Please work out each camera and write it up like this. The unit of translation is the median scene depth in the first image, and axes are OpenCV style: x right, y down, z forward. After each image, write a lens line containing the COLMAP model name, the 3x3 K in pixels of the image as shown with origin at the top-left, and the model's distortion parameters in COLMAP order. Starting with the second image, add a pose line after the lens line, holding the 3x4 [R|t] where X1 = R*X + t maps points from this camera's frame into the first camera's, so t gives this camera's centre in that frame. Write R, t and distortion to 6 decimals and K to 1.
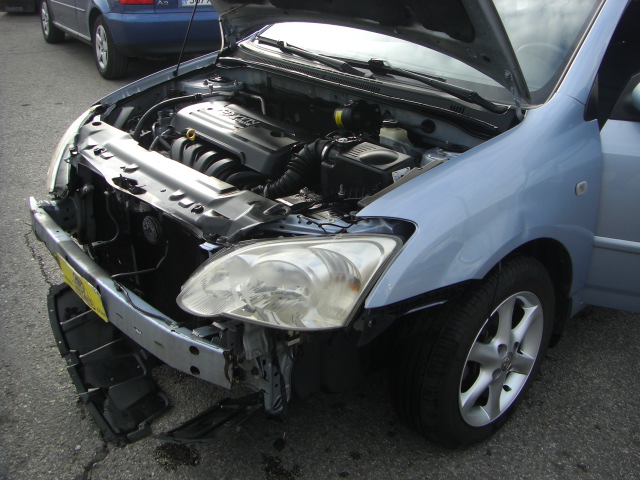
lens RADIAL K [[735.5, 0, 329.9], [0, 735.5, 220.4], [0, 0, 1]] dist [-0.129708, 0.000000]
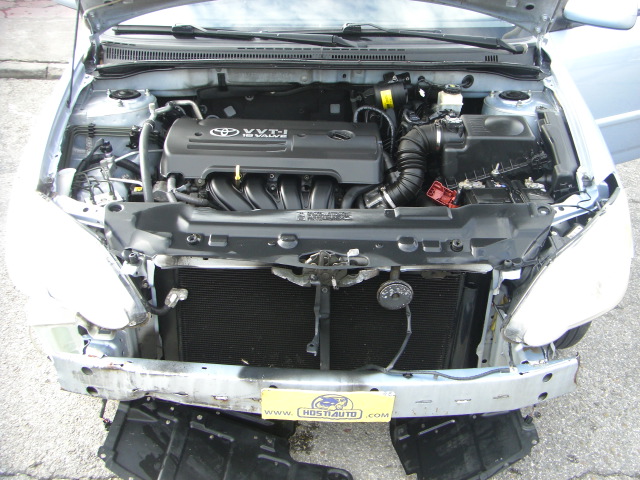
lens RADIAL K [[735.5, 0, 323.9], [0, 735.5, 236.7], [0, 0, 1]] dist [-0.129708, 0.000000]
pose [[0.640599, -0.411544, 0.648278, -0.769677], [0.293202, 0.911376, 0.288837, -0.295029], [-0.709694, 0.005048, 0.704492, 0.454968]]
